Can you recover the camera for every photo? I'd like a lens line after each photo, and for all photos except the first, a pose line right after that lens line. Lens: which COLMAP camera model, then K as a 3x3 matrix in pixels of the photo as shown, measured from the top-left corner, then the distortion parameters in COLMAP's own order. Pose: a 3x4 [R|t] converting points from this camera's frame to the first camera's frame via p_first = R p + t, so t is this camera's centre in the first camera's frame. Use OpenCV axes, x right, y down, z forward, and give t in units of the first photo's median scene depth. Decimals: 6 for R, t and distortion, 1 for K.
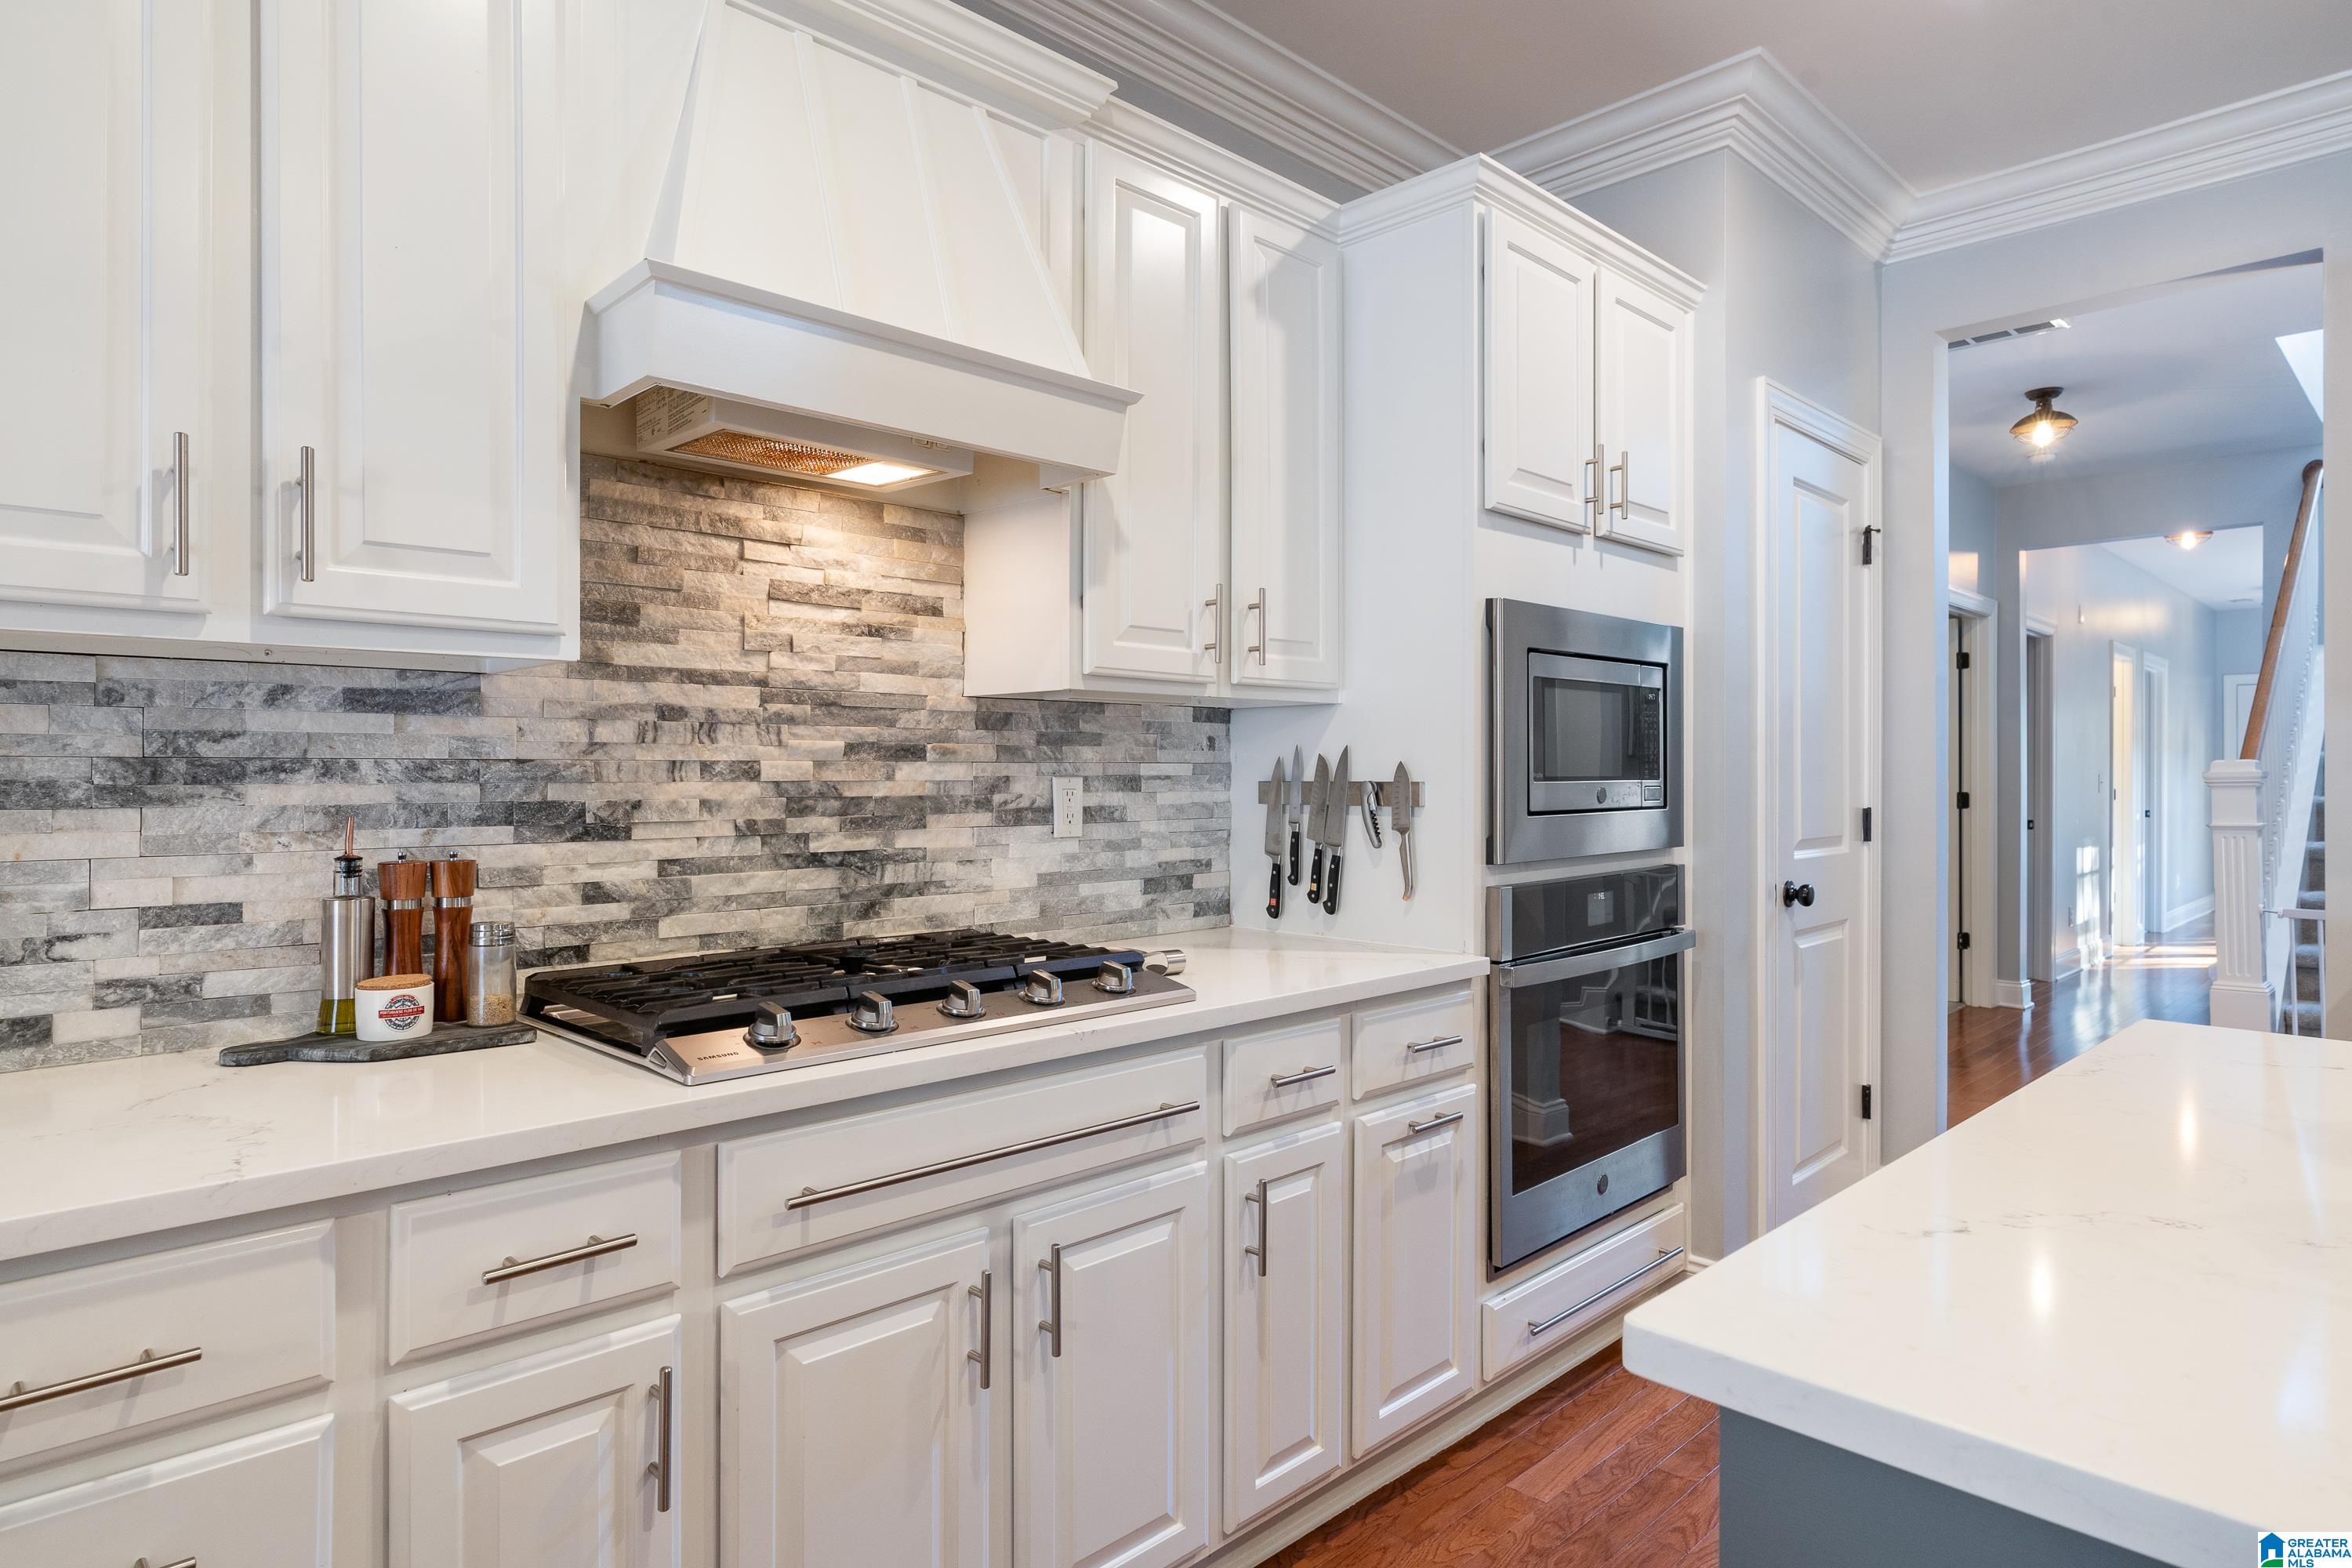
lens RADIAL K [[1320.4, 0, 1174.9], [0, 1320.4, 764.8], [0, 0, 1]] dist [-0.005376, 0.001414]
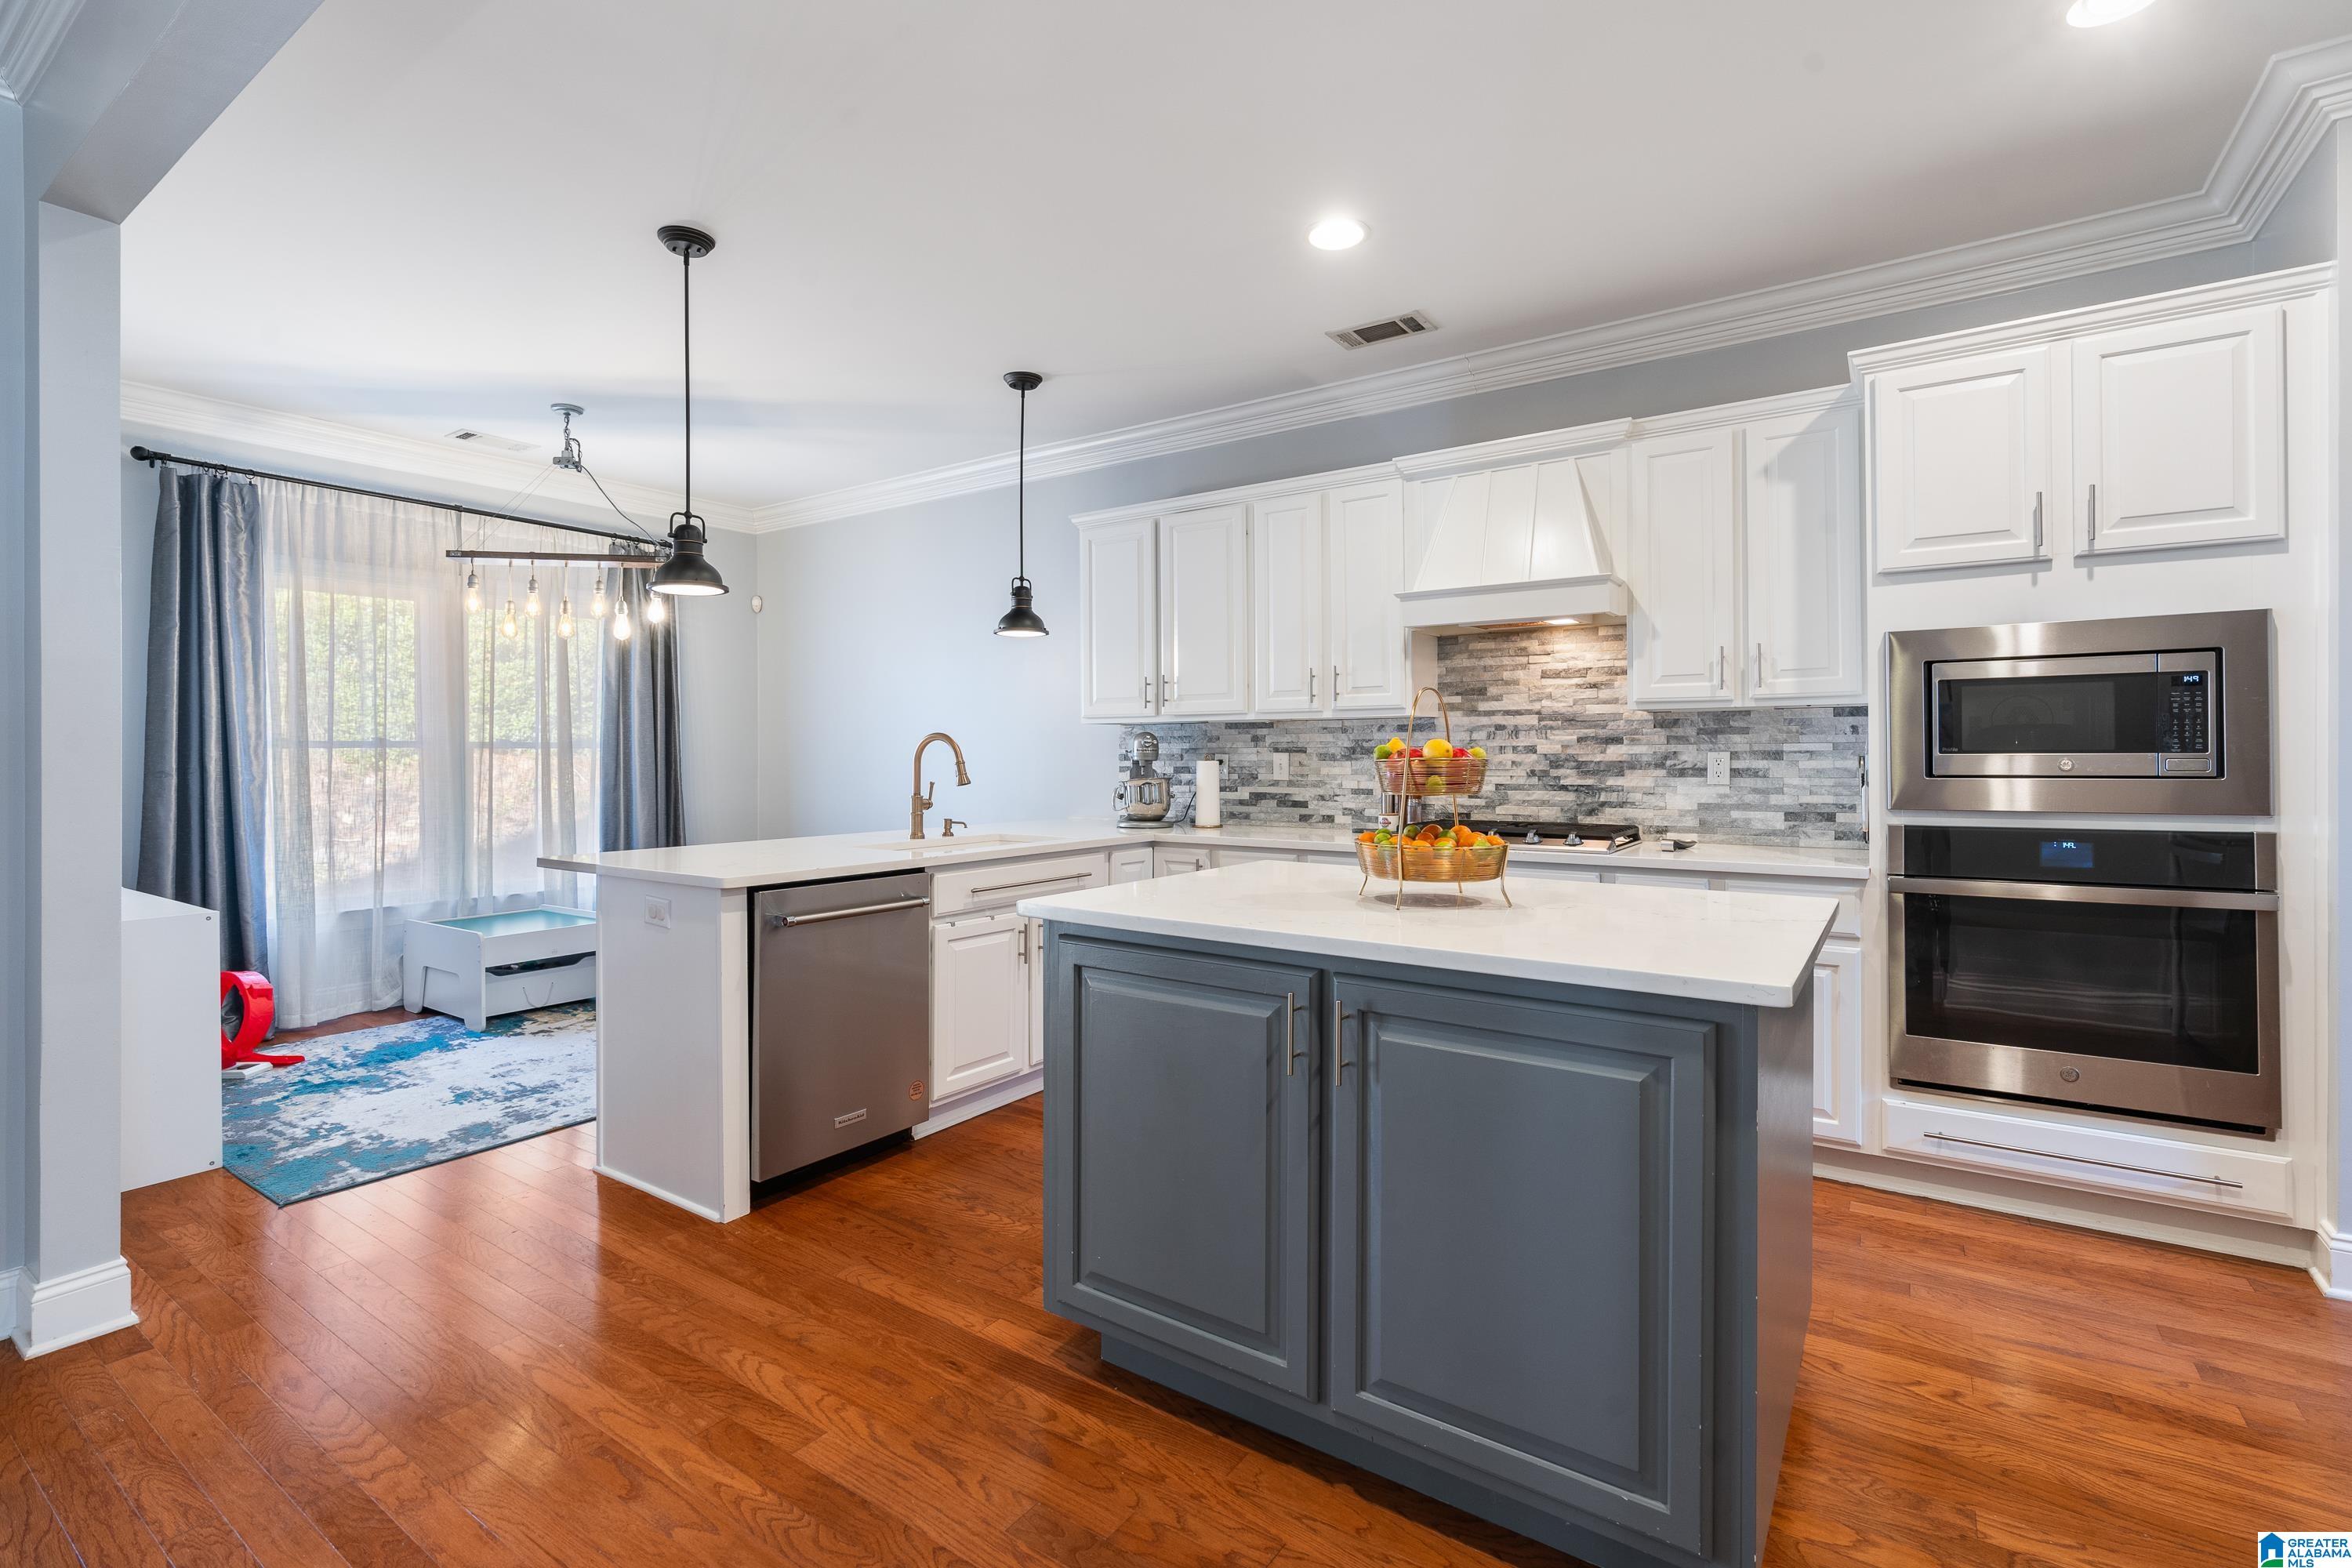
lens RADIAL K [[1067.5, 0, 1168.3], [0, 1067.5, 763.1], [0, 0, 1]] dist [-0.005642, 0.000933]
pose [[0.194133, 0.008173, -0.980941, 1.429578], [0.010782, 0.999887, 0.010464, 0.001555], [0.980916, -0.012608, 0.194023, -0.044543]]
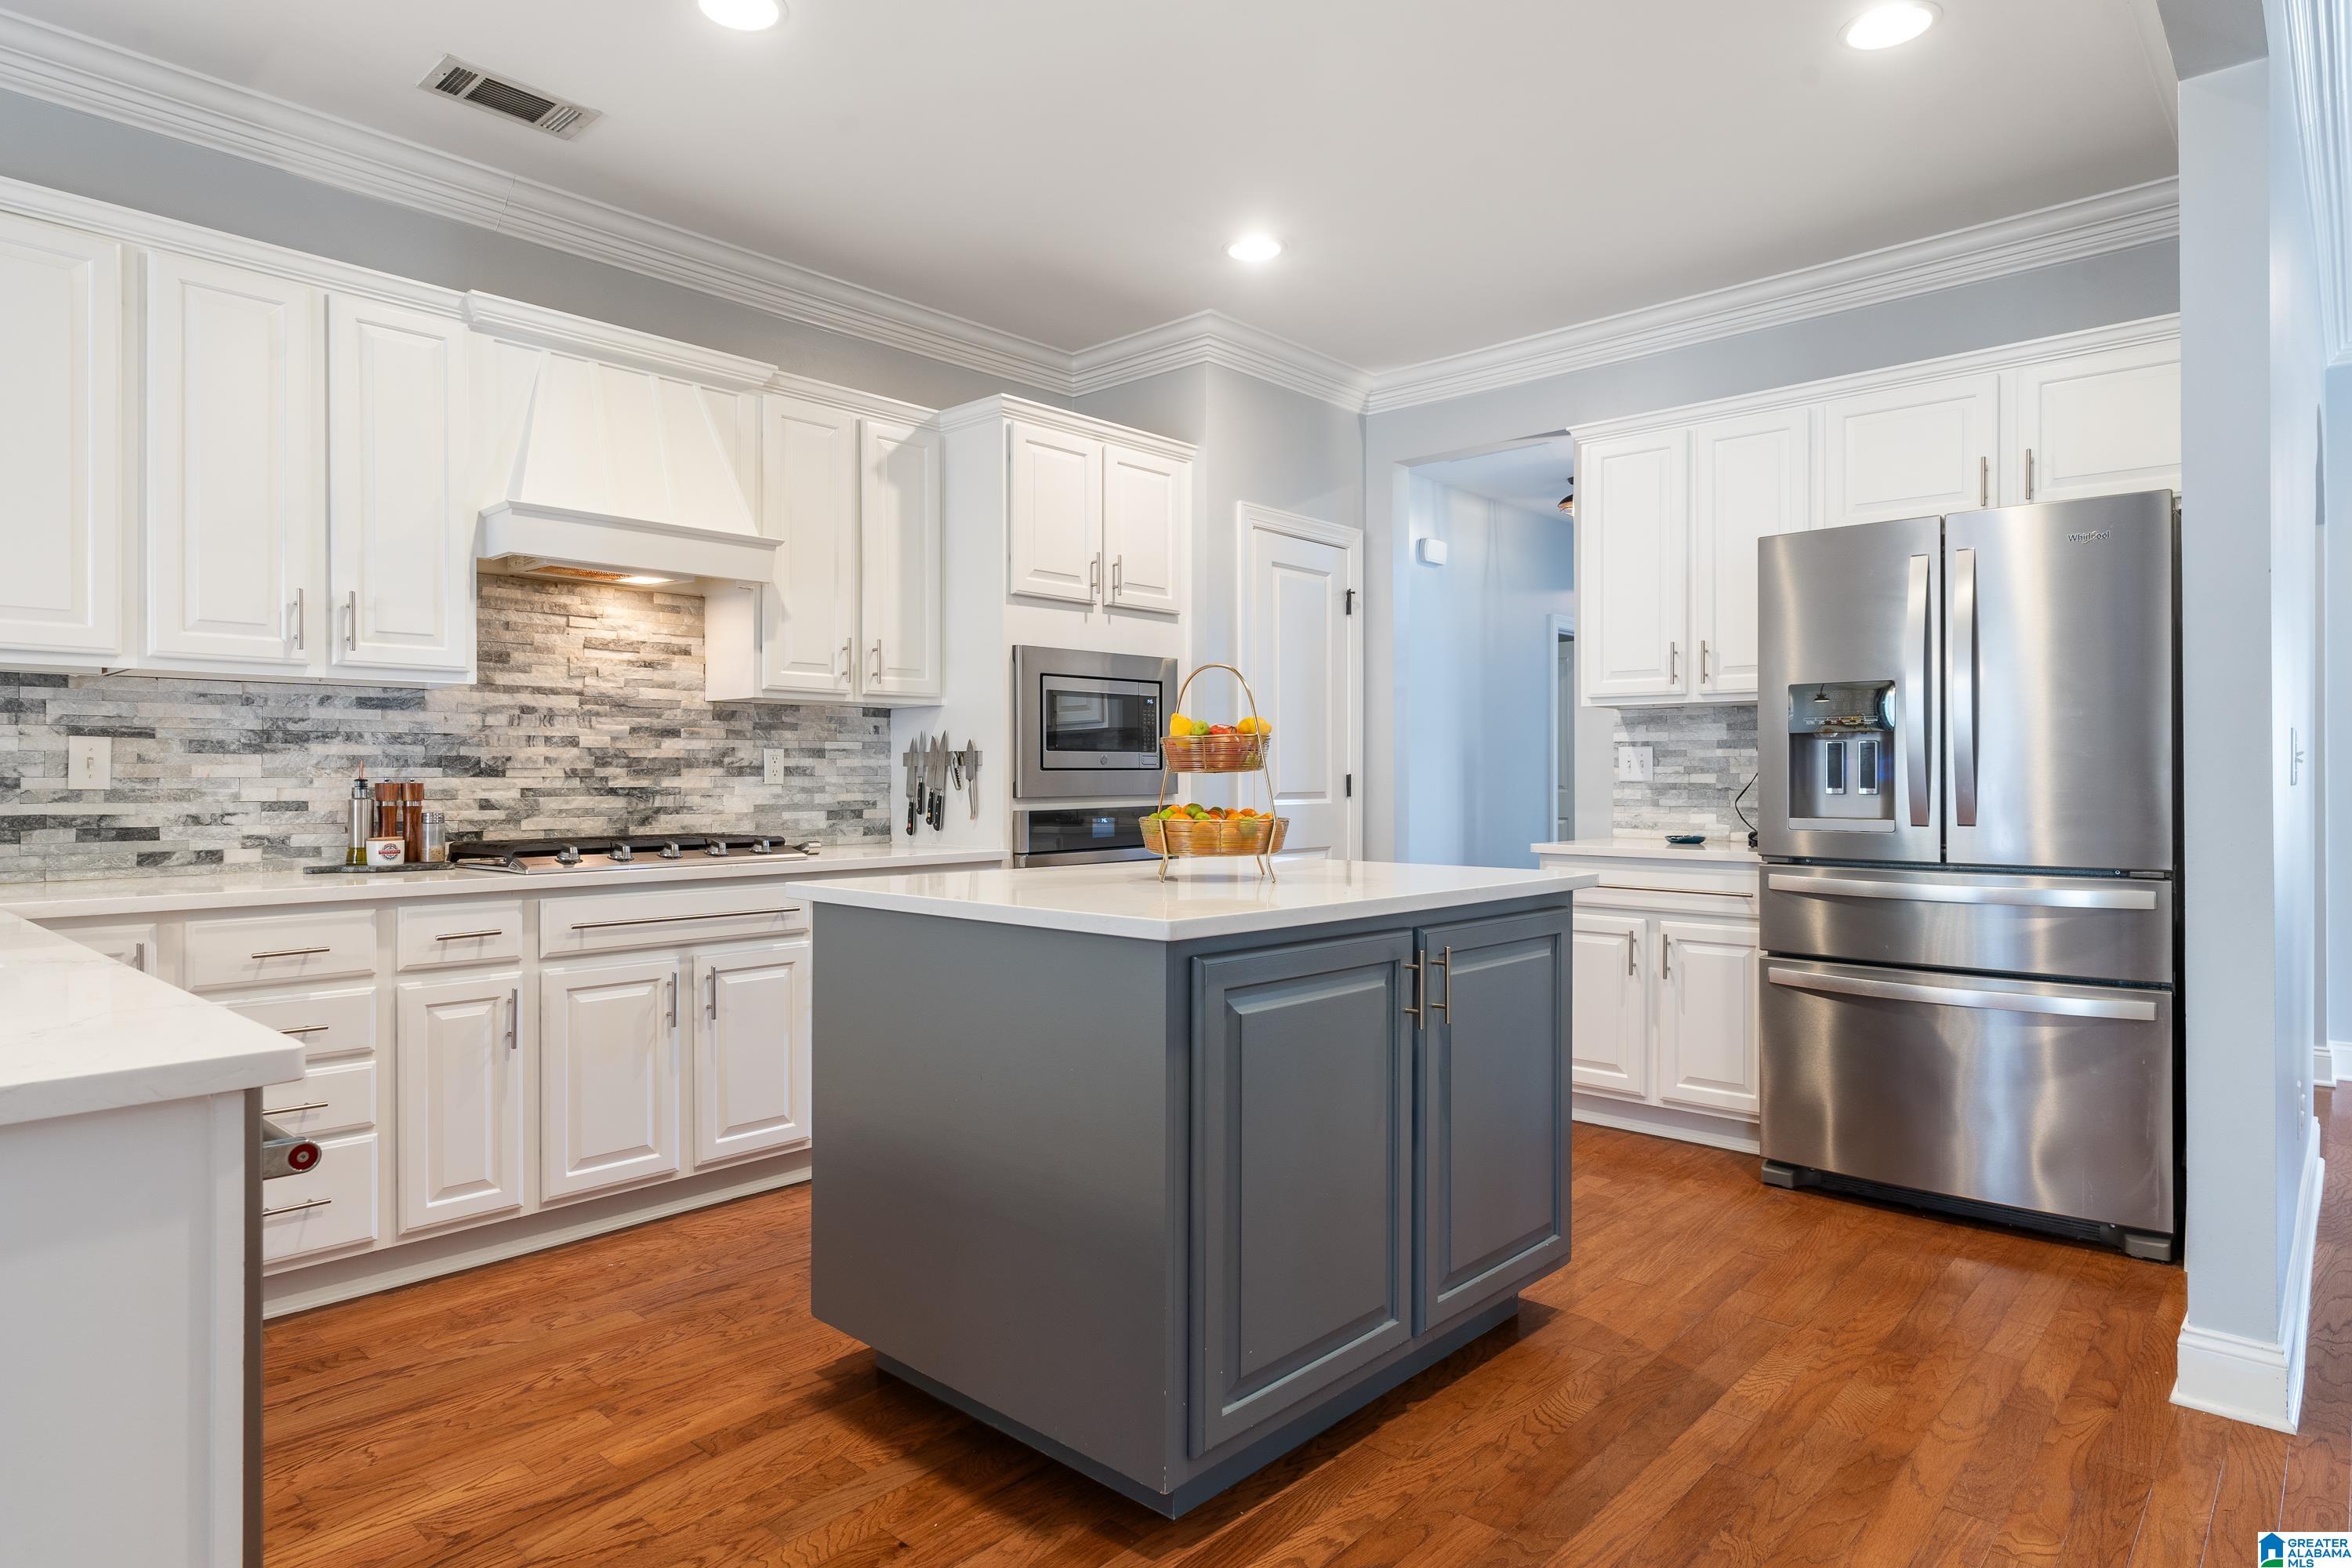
lens RADIAL K [[1320.4, 0, 1169.3], [0, 1320.4, 773.1], [0, 0, 1]] dist [-0.005376, 0.001414]
pose [[0.998511, -0.001051, 0.054546, 0.390072], [0.000802, 0.999989, 0.004593, 0.039090], [-0.054550, -0.004542, 0.998501, -0.842946]]
